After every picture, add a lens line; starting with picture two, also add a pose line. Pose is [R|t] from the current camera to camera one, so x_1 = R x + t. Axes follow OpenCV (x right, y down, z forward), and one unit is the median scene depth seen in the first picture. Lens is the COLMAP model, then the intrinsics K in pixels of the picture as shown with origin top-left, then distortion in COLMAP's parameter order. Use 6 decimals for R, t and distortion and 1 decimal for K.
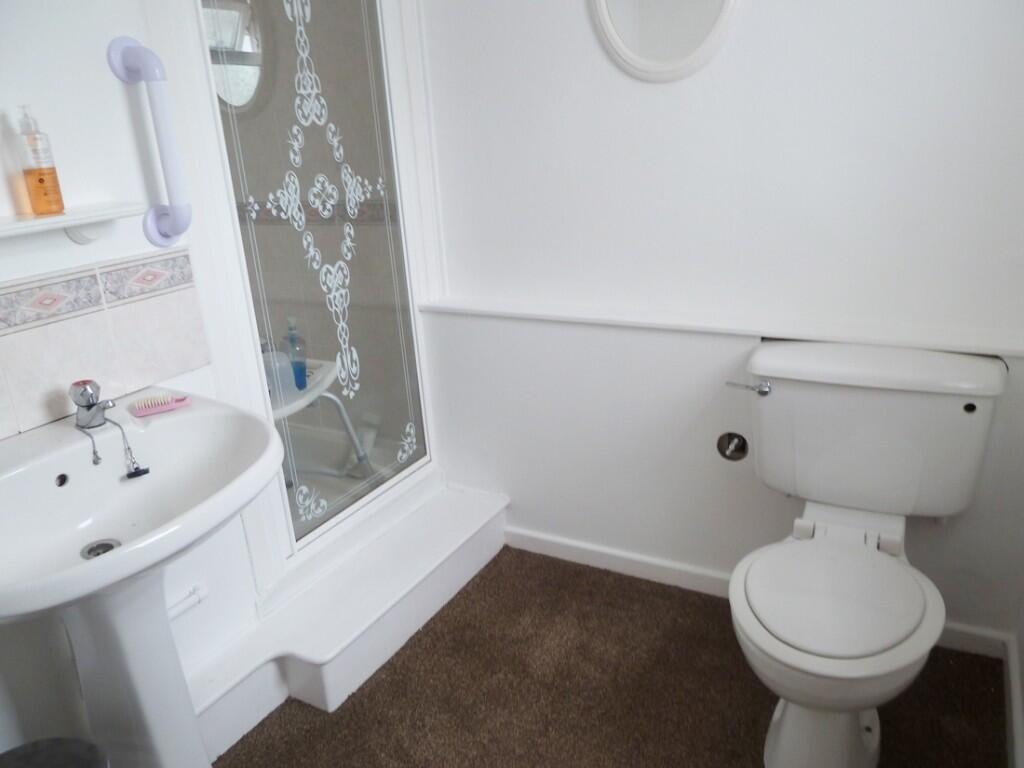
lens RADIAL K [[772.5, 0, 514.9], [0, 772.5, 381.4], [0, 0, 1]] dist [-0.027776, 0.018351]
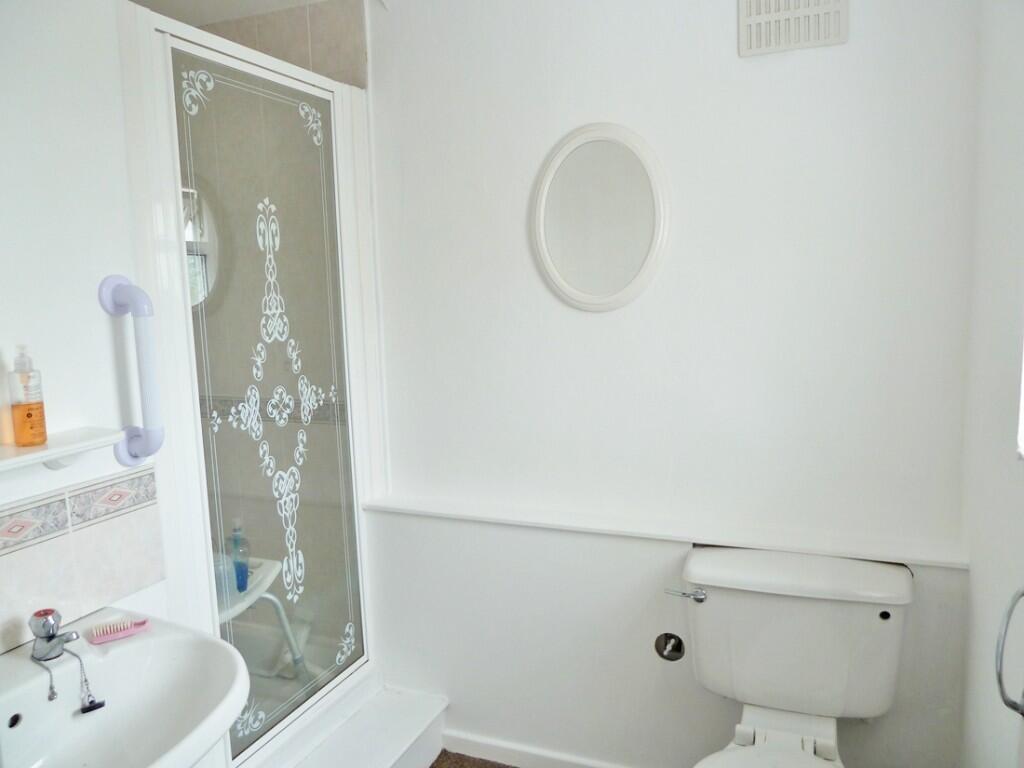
lens RADIAL K [[772.5, 0, 512.4], [0, 772.5, 385.0], [0, 0, 1]] dist [-0.027776, 0.018351]
pose [[0.993454, 0.017765, 0.112844, -0.058608], [0.004983, 0.980153, -0.198179, -0.064082], [-0.114125, 0.197444, 0.973648, -0.065684]]
